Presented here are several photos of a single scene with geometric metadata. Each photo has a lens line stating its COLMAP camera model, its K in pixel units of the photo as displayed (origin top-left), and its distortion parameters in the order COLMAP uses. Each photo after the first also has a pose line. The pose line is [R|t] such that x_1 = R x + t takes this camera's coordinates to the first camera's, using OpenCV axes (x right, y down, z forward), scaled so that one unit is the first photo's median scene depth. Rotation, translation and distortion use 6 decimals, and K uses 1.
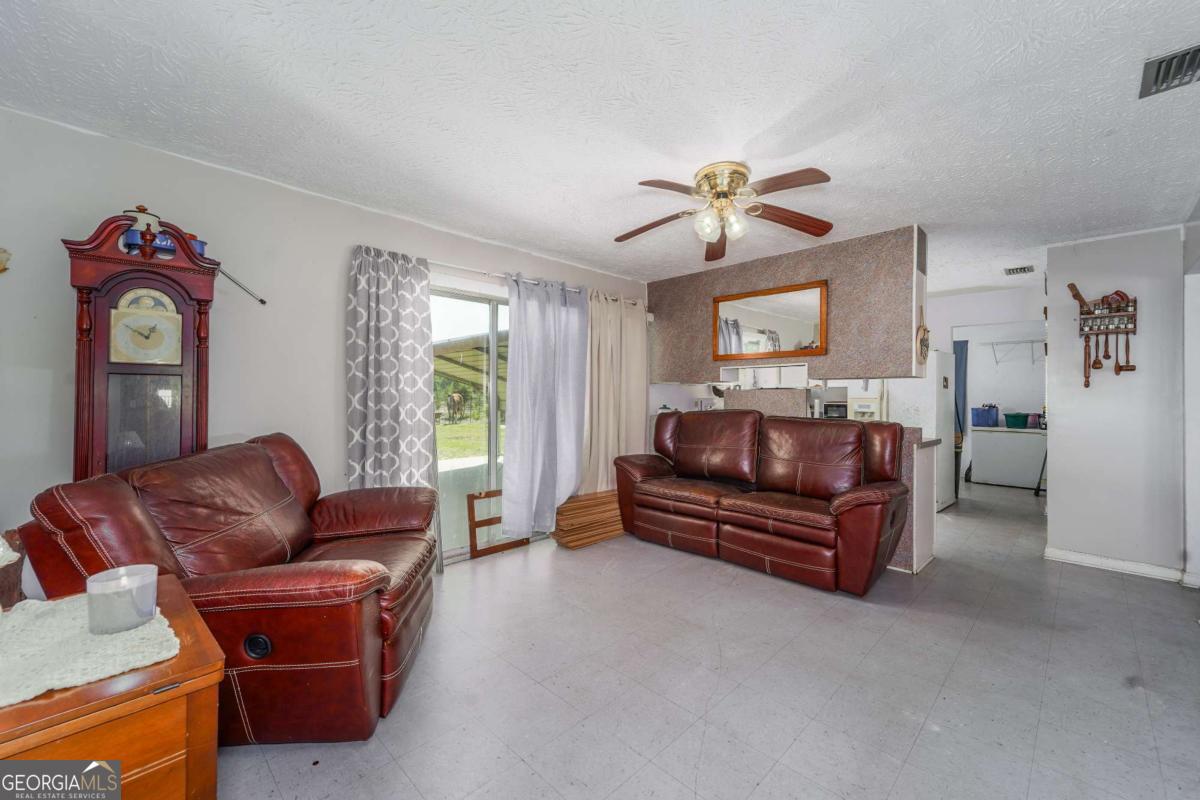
lens RADIAL K [[481.2, 0, 602.1], [0, 481.2, 398.0], [0, 0, 1]] dist [-0.000762, 0.000044]
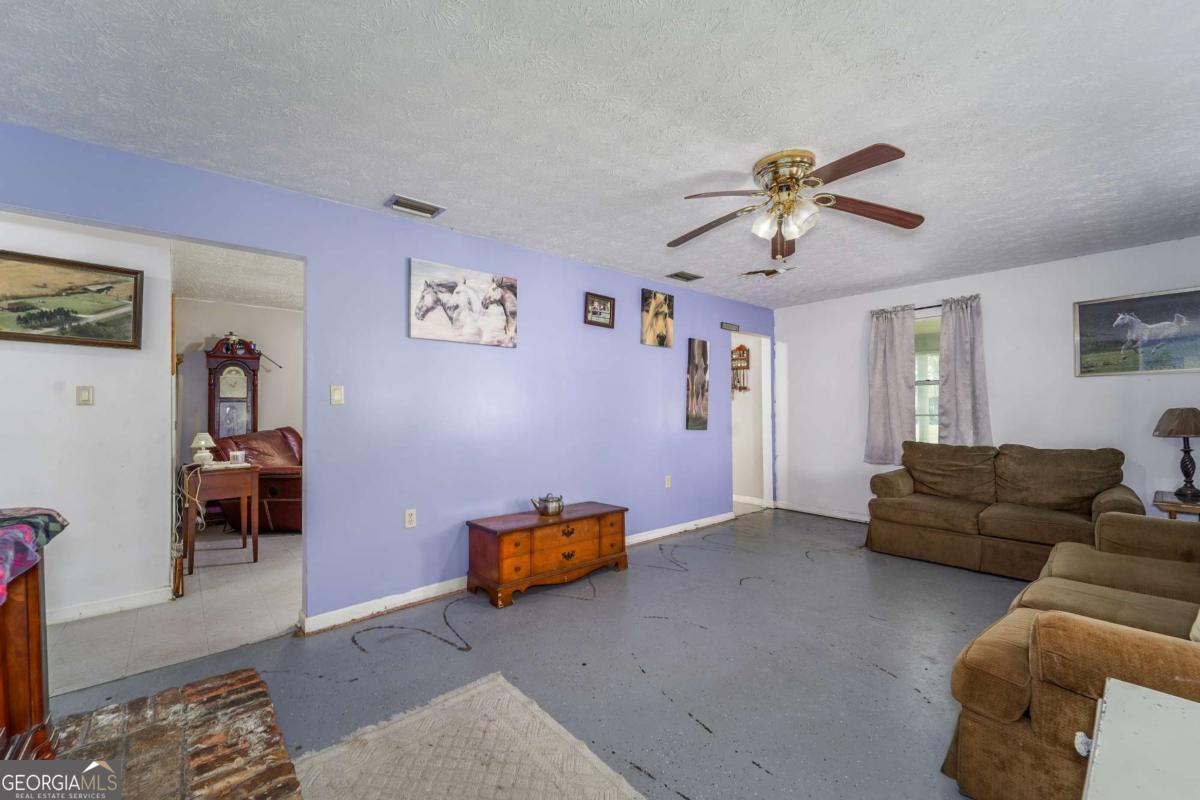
lens RADIAL K [[481.2, 0, 598.8], [0, 481.2, 403.8], [0, 0, 1]] dist [-0.000762, 0.000044]
pose [[0.997465, -0.014474, -0.069668, 1.063697], [0.013515, 0.999808, -0.014216, 0.020045], [0.069861, 0.013239, 0.997469, -1.294758]]
